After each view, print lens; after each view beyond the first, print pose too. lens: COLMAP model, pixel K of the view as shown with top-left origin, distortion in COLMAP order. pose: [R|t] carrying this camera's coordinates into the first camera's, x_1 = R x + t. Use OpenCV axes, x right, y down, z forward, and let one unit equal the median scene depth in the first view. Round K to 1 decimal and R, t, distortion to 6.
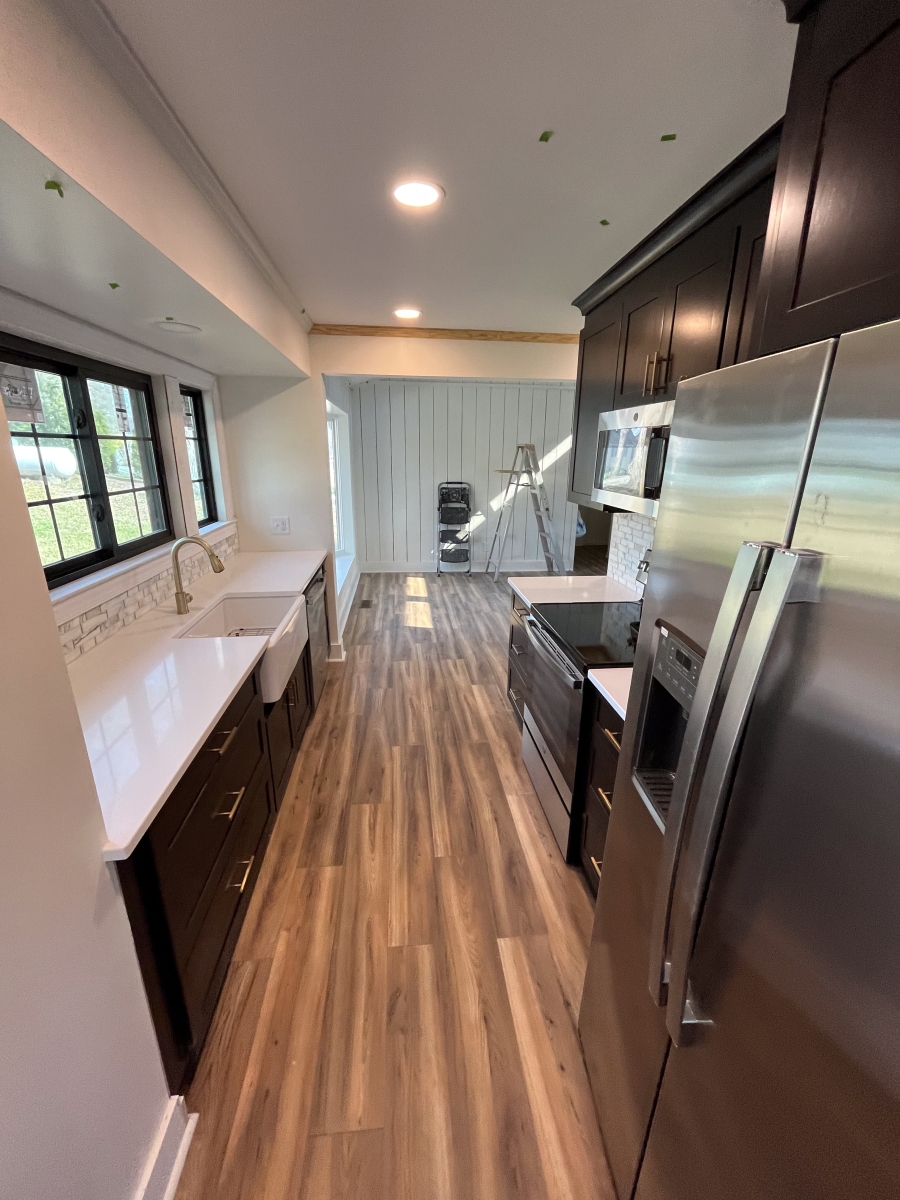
lens RADIAL K [[489.6, 0, 448.2], [0, 489.6, 595.4], [0, 0, 1]] dist [0.000132, -0.005427]
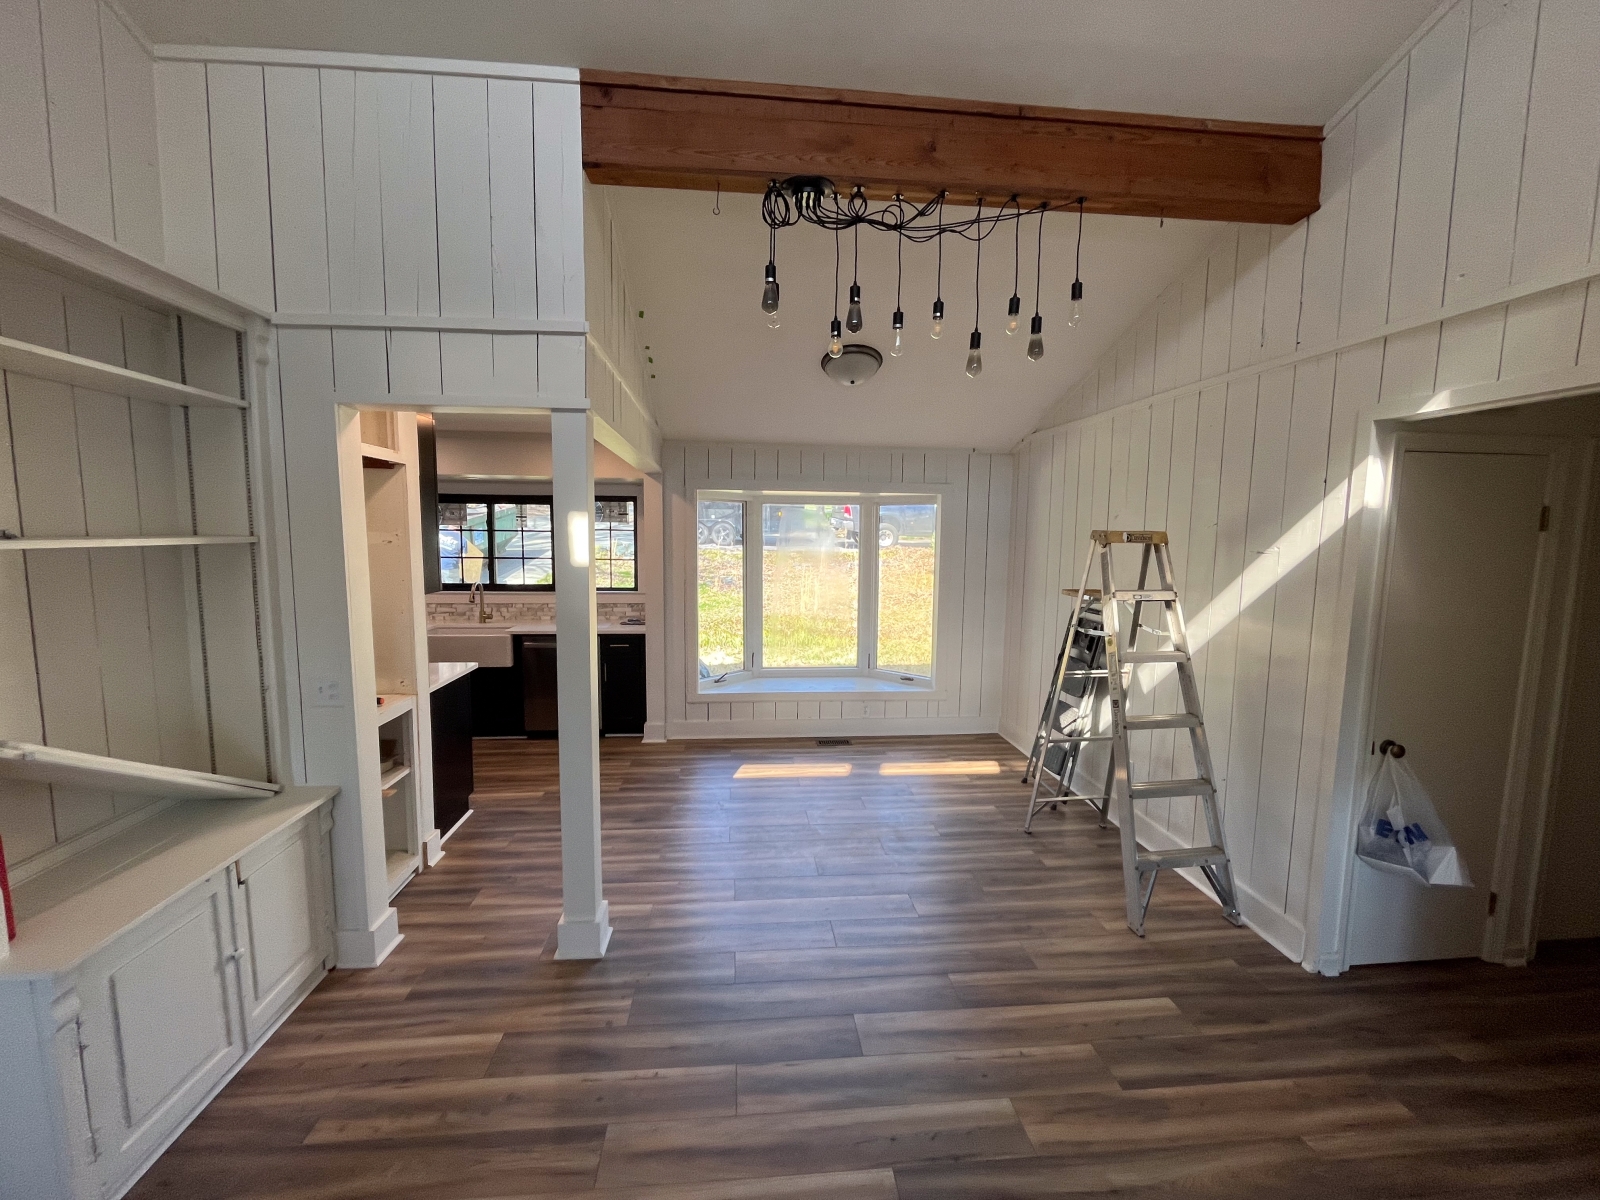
lens RADIAL K [[652.8, 0, 800.0], [0, 652.8, 600.0], [0, 0, 1]] dist [0.000132, -0.005427]
pose [[-0.003921, 0.093923, -0.995572, 0.695073], [-0.296157, 0.950807, 0.090866, -0.229761], [0.955131, 0.295202, 0.024088, 0.761449]]
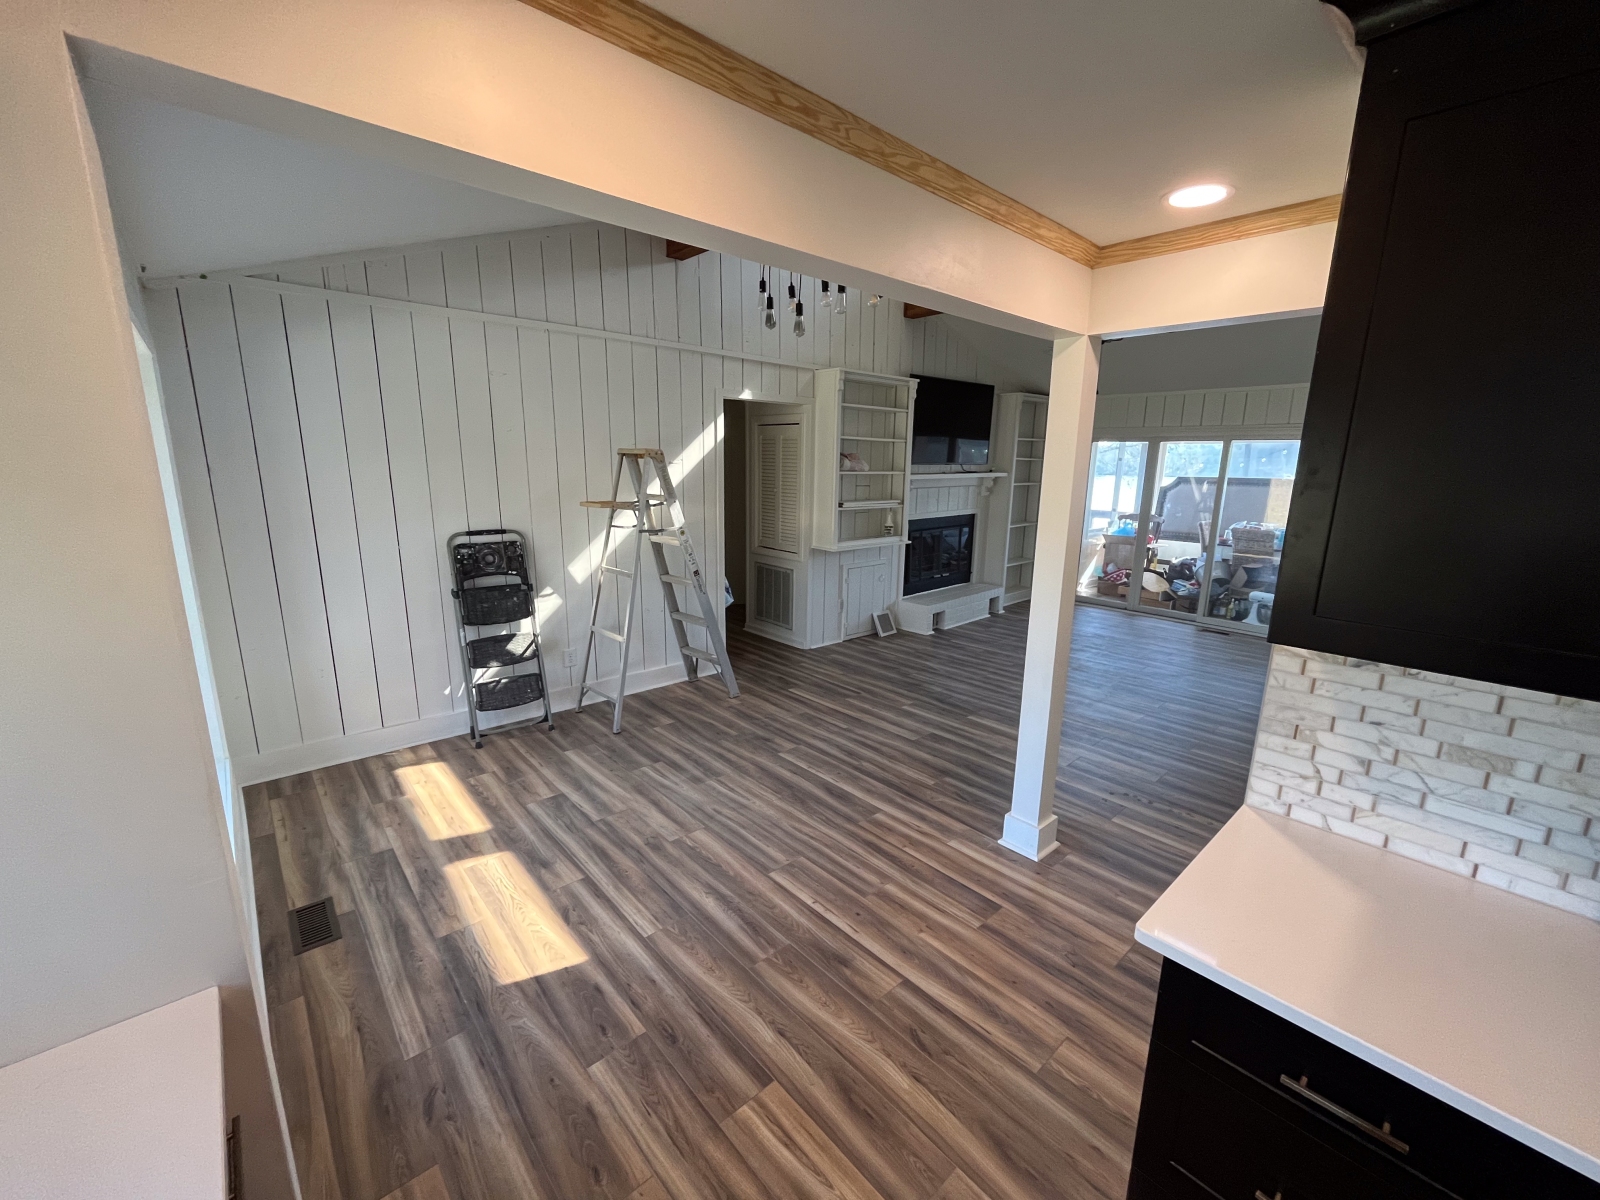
lens RADIAL K [[652.8, 0, 800.0], [0, 652.8, 600.0], [0, 0, 1]] dist [0.000132, -0.005427]
pose [[0.809876, -0.121961, 0.573783, -0.113062], [0.160069, 0.986974, -0.016145, -0.122022], [-0.564339, 0.104921, 0.818848, 0.383755]]
